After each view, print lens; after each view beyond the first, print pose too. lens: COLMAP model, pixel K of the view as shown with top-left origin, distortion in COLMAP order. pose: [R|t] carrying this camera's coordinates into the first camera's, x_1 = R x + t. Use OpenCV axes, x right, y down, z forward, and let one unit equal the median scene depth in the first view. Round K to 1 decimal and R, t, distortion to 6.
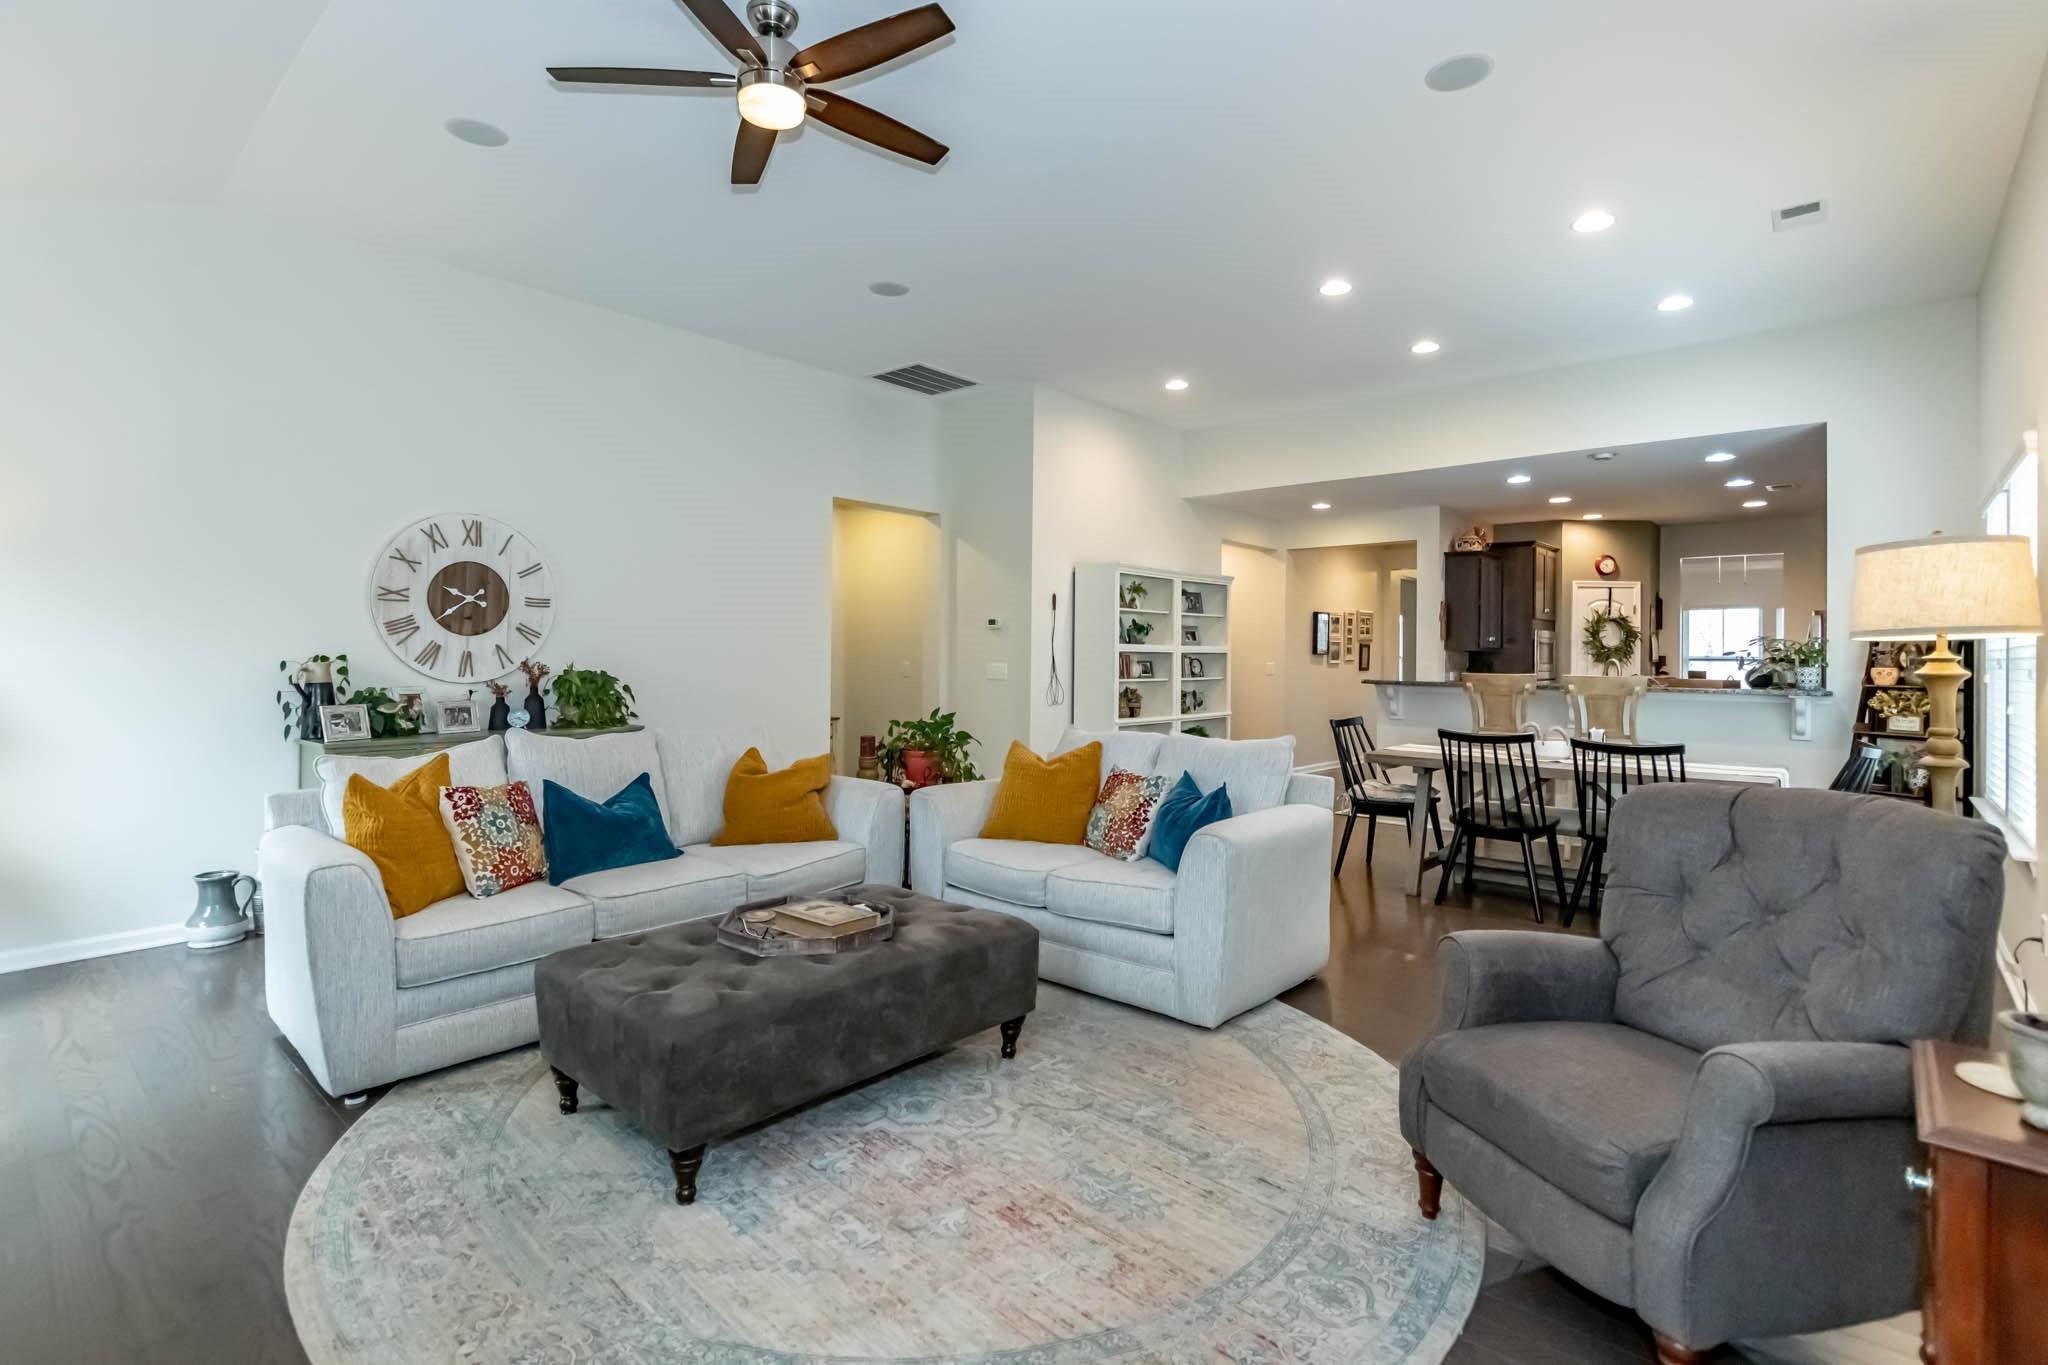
lens RADIAL K [[939.4, 0, 1042.8], [0, 939.4, 659.8], [0, 0, 1]] dist [0.002249, 0.000231]
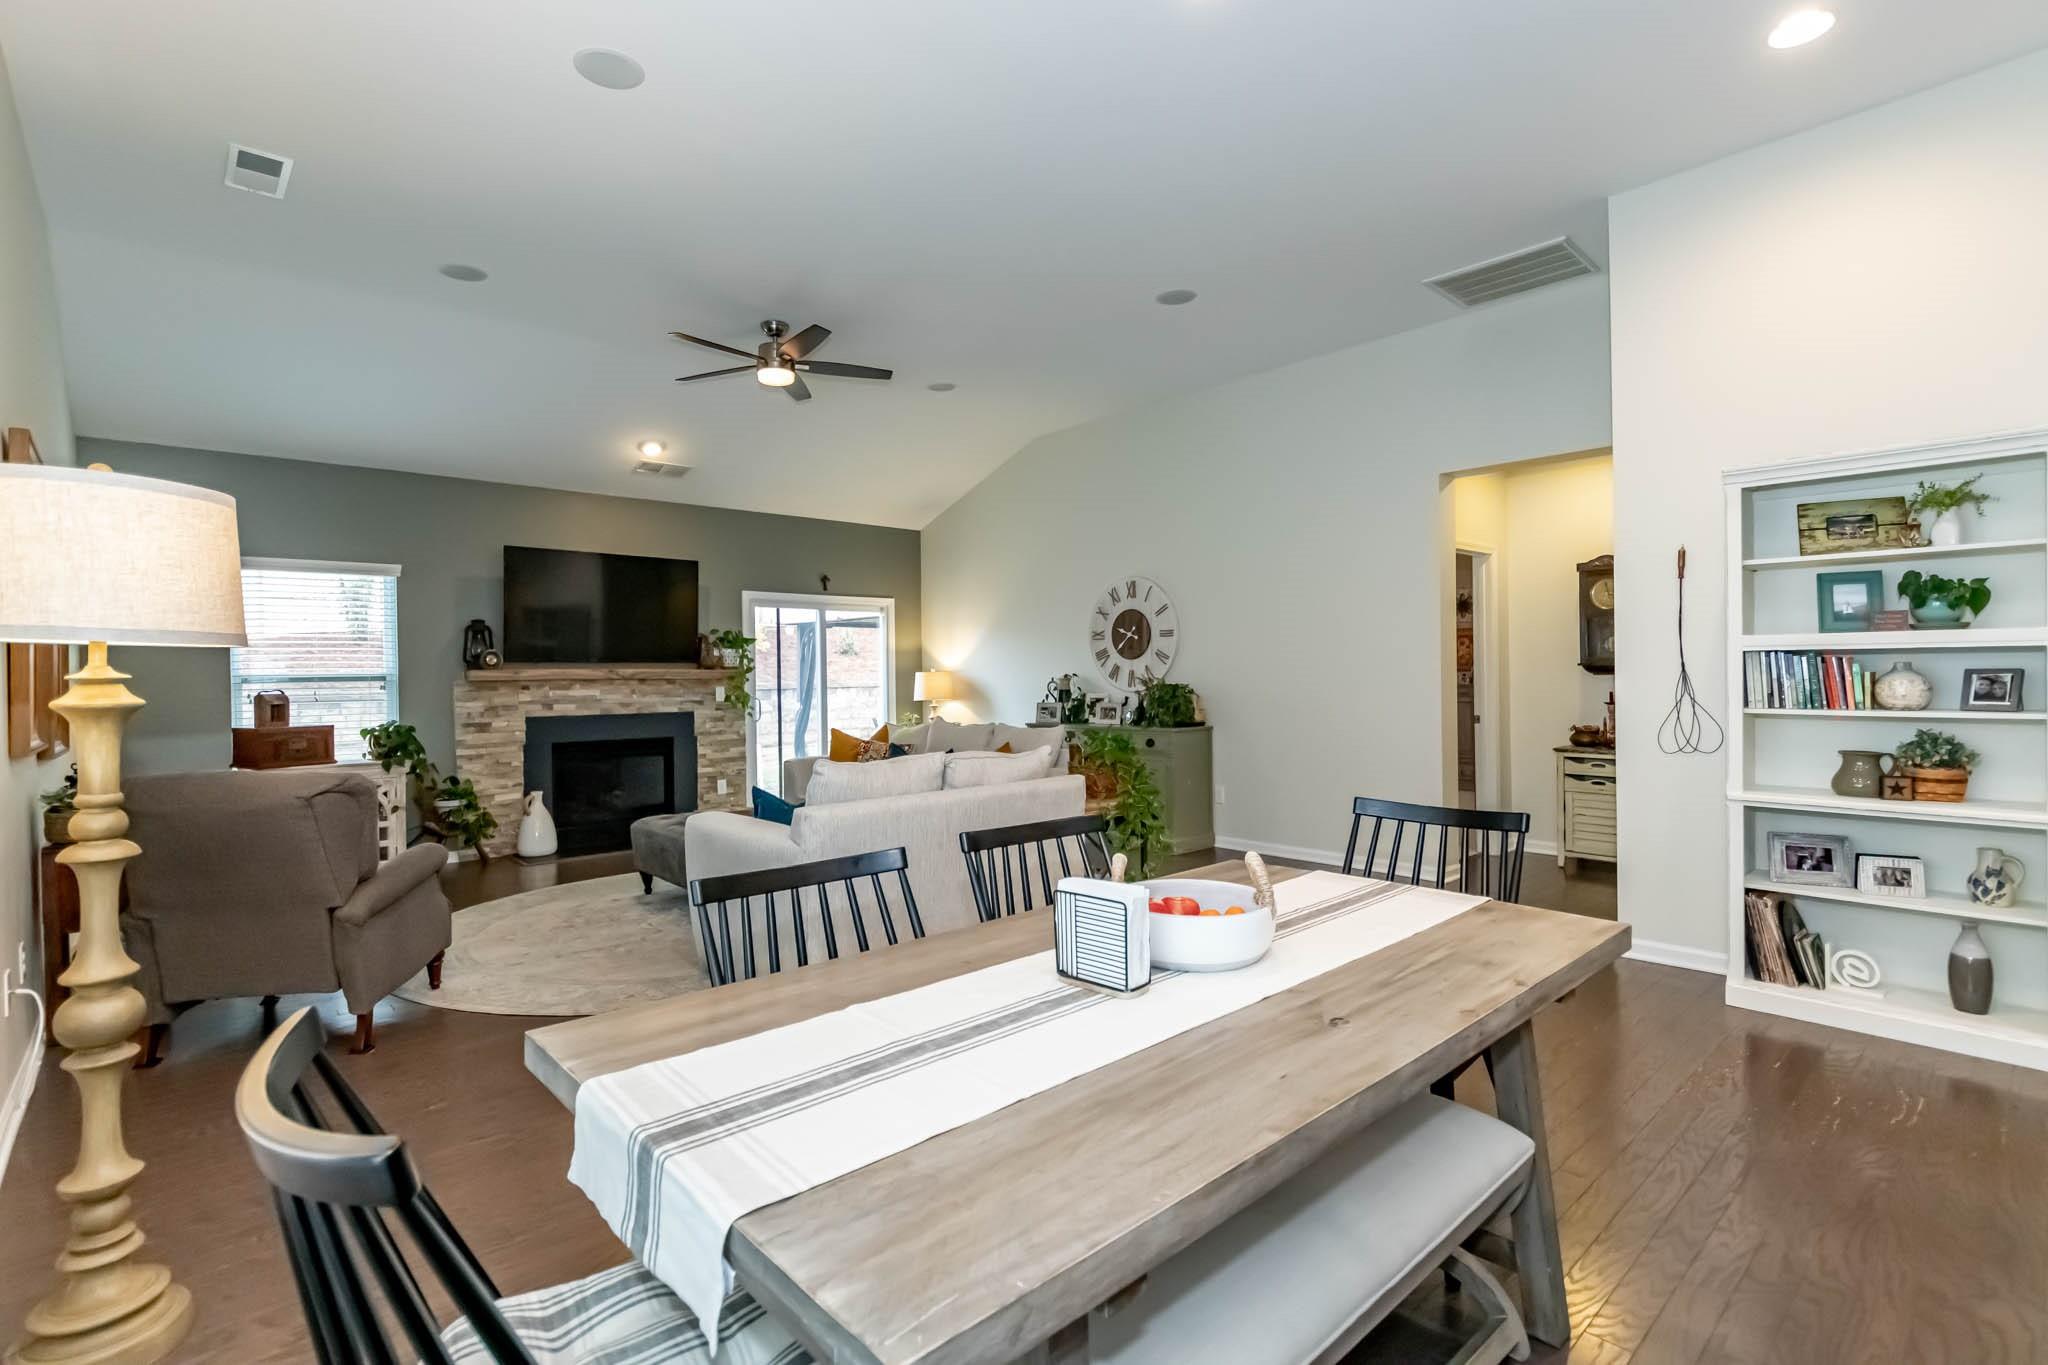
lens RADIAL K [[964.1, 0, 1018.1], [0, 964.1, 673.1], [0, 0, 1]] dist [0.001953, -0.011560]
pose [[-0.114807, -0.004269, -0.993379, 0.962708], [0.010125, 0.999934, -0.005468, 0.002255], [0.993336, -0.010685, -0.114756, 1.055005]]
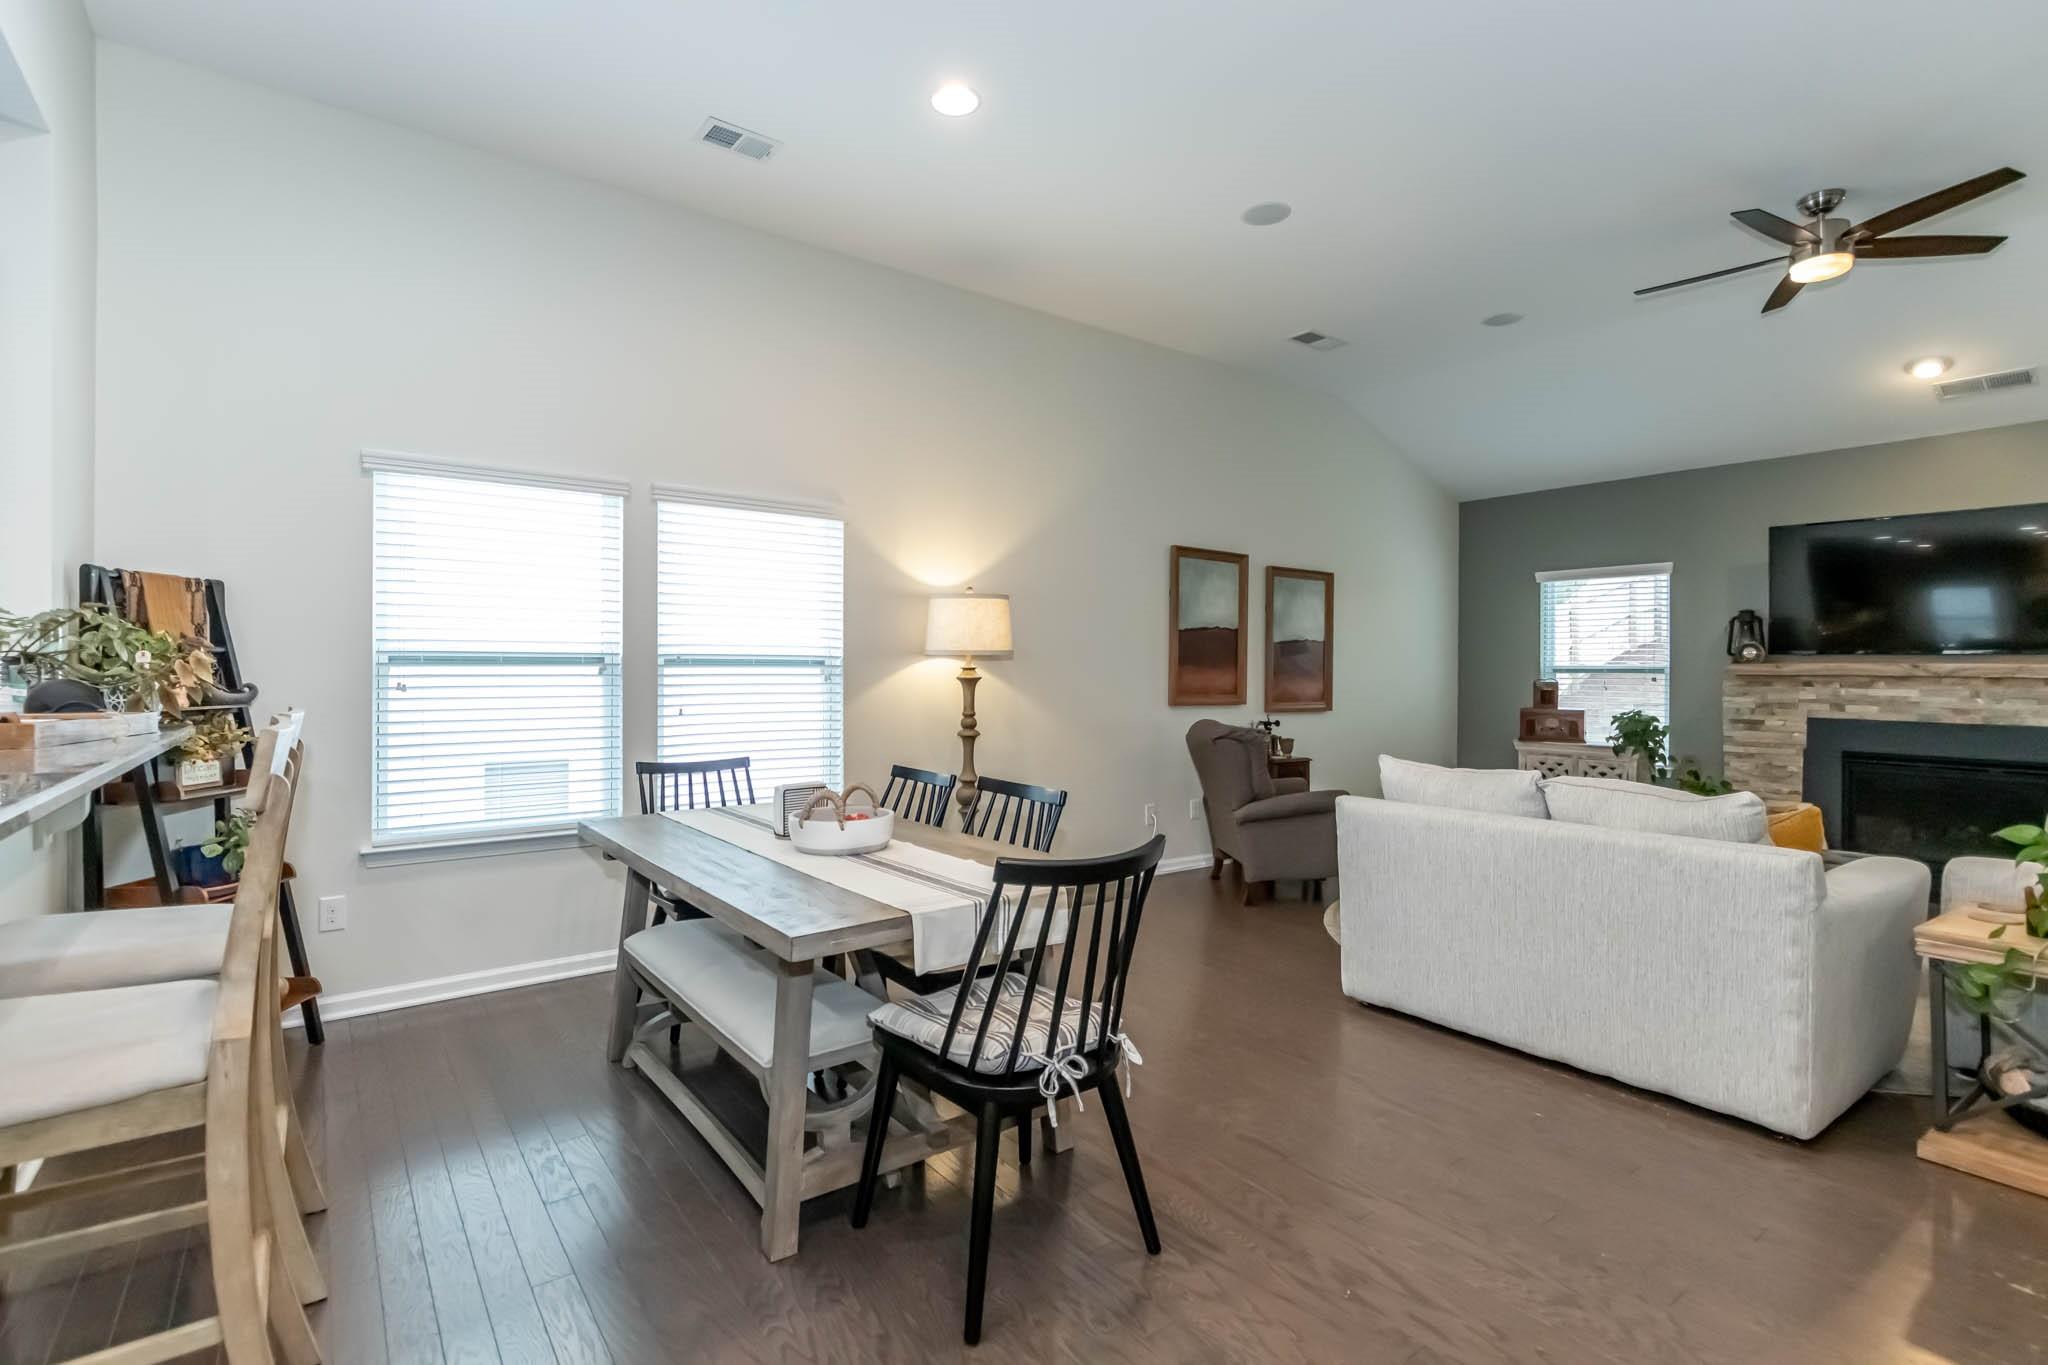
lens RADIAL K [[956.9, 0, 1006.6], [0, 956.9, 669.9], [0, 0, 1]] dist [0.012562, -0.010881]
pose [[-0.975969, -0.014901, 0.217401, 0.341427], [-0.014484, 0.999889, 0.003512, 0.000938], [-0.217429, 0.000278, -0.976076, 1.644751]]
